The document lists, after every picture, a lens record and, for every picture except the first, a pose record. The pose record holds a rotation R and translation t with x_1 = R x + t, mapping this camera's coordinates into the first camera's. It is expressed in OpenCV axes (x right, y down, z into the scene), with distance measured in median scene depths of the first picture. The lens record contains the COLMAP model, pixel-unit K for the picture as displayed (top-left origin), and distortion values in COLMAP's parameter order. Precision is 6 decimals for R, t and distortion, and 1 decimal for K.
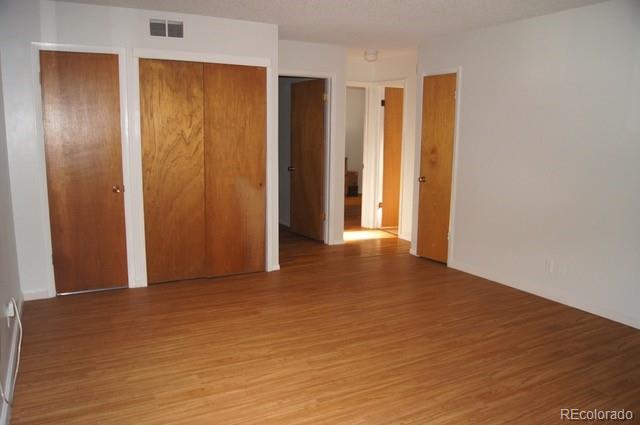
lens RADIAL K [[494.7, 0, 317.9], [0, 494.7, 209.2], [0, 0, 1]] dist [-0.073201, -0.004239]
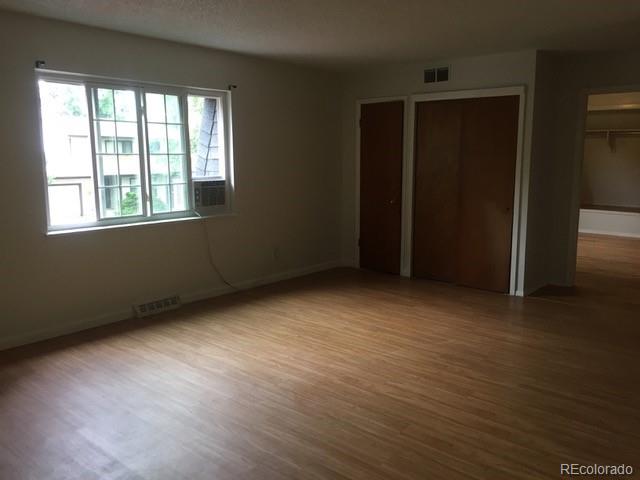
lens RADIAL K [[543.6, 0, 325.0], [0, 543.6, 237.7], [0, 0, 1]] dist [0.054130, -0.026431]
pose [[0.367938, 0.133890, -0.920160, 1.124415], [-0.139933, 0.986282, 0.087558, -0.051777], [0.919261, 0.096545, 0.381627, 0.291327]]
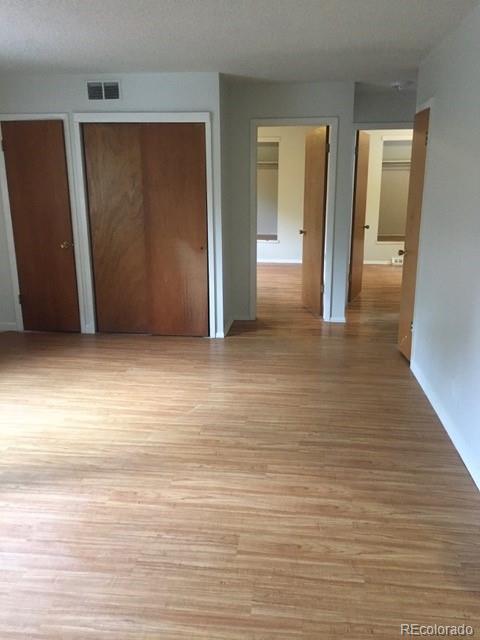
lens RADIAL K [[543.6, 0, 245.1], [0, 543.6, 318.4], [0, 0, 1]] dist [0.054130, -0.026431]
pose [[0.820784, 0.130533, -0.556125, 0.788879], [-0.078833, 0.990110, 0.116049, -0.060807], [0.565773, -0.051410, 0.822957, 0.217204]]
